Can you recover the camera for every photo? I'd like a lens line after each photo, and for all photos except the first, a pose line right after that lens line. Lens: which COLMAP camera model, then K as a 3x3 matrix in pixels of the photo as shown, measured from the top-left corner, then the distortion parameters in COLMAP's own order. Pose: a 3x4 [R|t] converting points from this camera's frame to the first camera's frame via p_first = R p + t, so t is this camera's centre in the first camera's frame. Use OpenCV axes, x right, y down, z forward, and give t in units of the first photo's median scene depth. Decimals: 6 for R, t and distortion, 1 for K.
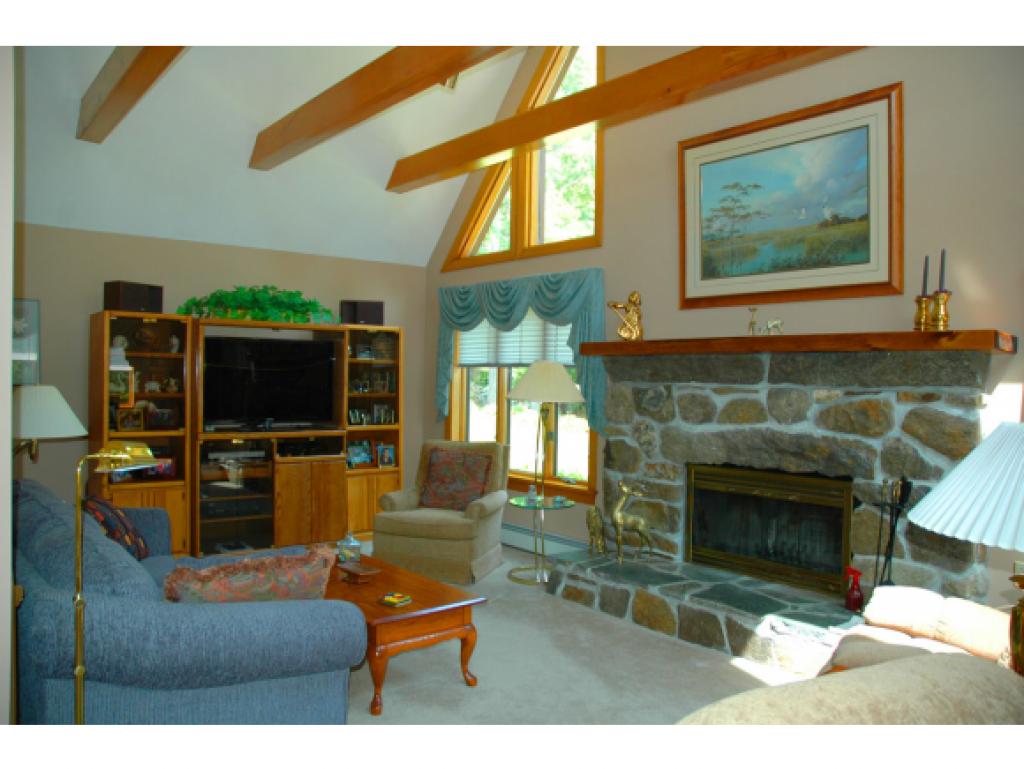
lens RADIAL K [[808.2, 0, 493.5], [0, 808.2, 396.8], [0, 0, 1]] dist [-0.158554, 0.121149]
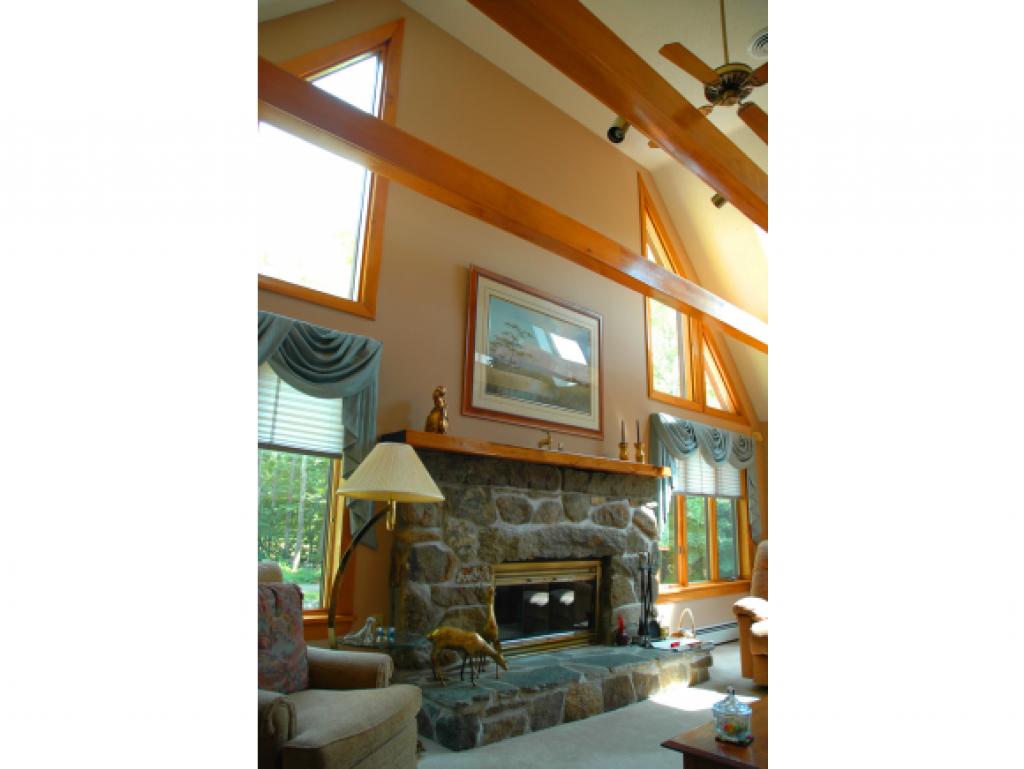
lens RADIAL K [[595.0, 0, 509.9], [0, 595.0, 383.6], [0, 0, 1]] dist [-0.123747, 0.004045]
pose [[-0.074753, 0.220219, 0.972582, -0.536381], [-0.003155, 0.975254, -0.221066, 0.022911], [-0.997197, -0.019594, -0.072209, 0.997485]]
